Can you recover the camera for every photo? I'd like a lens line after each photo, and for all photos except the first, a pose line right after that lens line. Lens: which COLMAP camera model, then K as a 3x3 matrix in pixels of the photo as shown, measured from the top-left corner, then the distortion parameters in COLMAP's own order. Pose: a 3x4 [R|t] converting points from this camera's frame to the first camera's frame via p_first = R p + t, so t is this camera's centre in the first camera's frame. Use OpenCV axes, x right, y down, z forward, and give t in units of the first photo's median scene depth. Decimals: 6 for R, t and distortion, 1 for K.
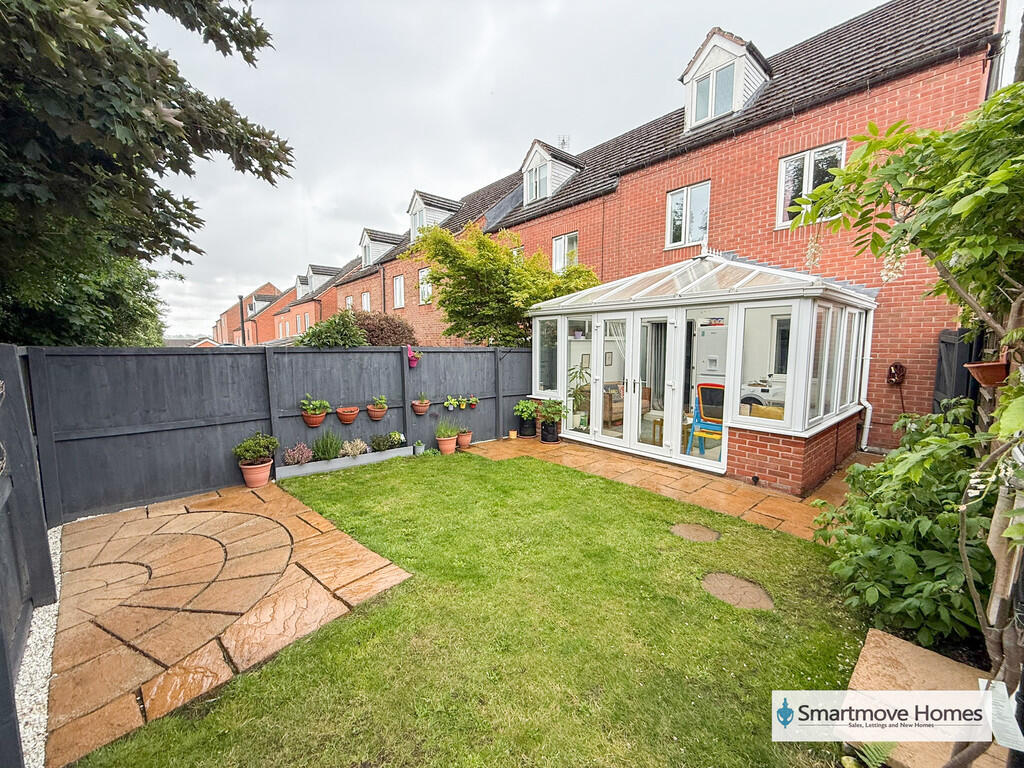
lens RADIAL K [[408.3, 0, 509.2], [0, 408.3, 386.4], [0, 0, 1]] dist [-0.002864, -0.000558]
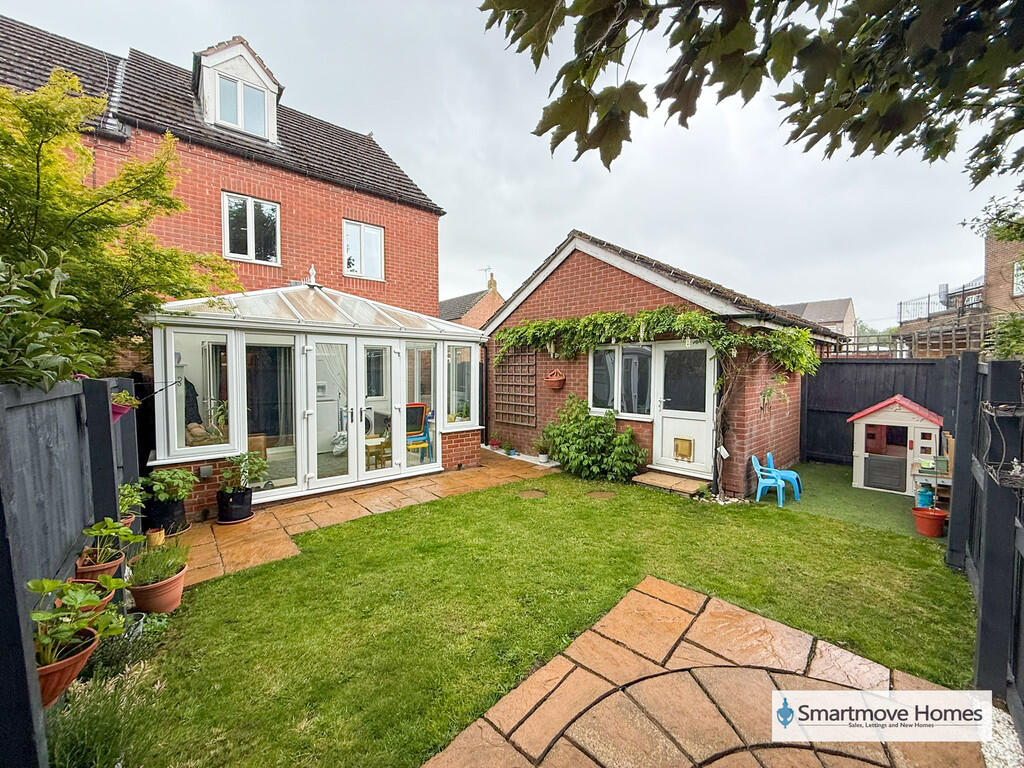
lens RADIAL K [[408.3, 0, 509.1], [0, 408.3, 386.0], [0, 0, 1]] dist [-0.002864, -0.000558]
pose [[0.011488, -0.040023, 0.999133, -0.665913], [0.102503, 0.993982, 0.038638, -0.071009], [-0.994666, 0.101971, 0.015522, 0.646540]]
